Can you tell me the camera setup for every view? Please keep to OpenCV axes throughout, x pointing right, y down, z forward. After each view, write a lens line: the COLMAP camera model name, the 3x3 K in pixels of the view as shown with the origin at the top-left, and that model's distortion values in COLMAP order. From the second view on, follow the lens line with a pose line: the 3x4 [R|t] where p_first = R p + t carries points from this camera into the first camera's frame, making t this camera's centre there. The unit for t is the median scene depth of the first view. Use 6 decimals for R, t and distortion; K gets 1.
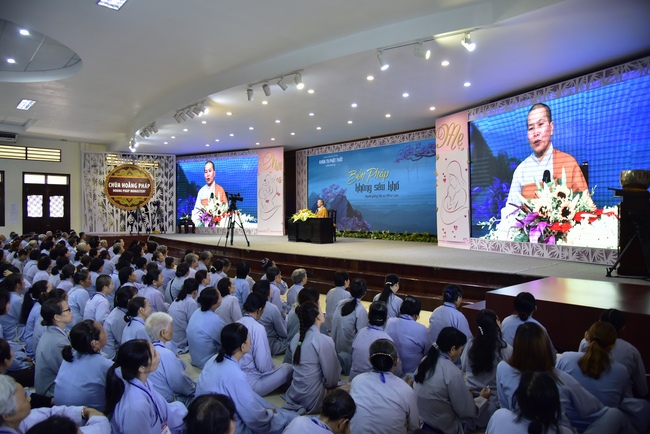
lens RADIAL K [[460.7, 0, 329.7], [0, 460.7, 218.1], [0, 0, 1]] dist [-0.062291, 0.031578]
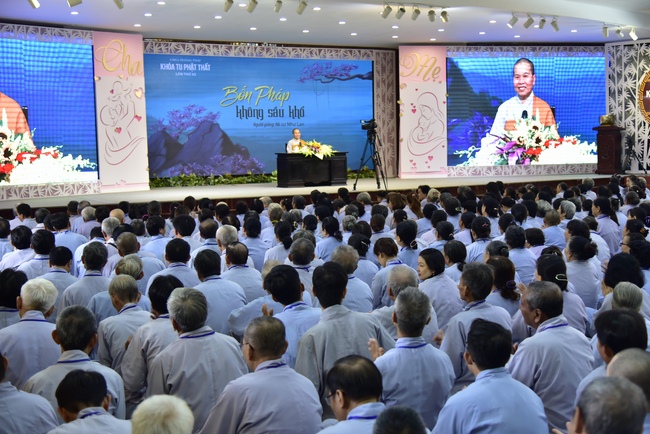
lens RADIAL K [[888.2, 0, 326.5], [0, 888.2, 215.8], [0, 0, 1]] dist [-0.117634, 0.000000]
pose [[0.166504, -0.079252, 0.982851, -1.329614], [0.037141, 0.996562, 0.074065, -0.004281], [-0.985341, 0.024172, 0.168875, 0.695297]]
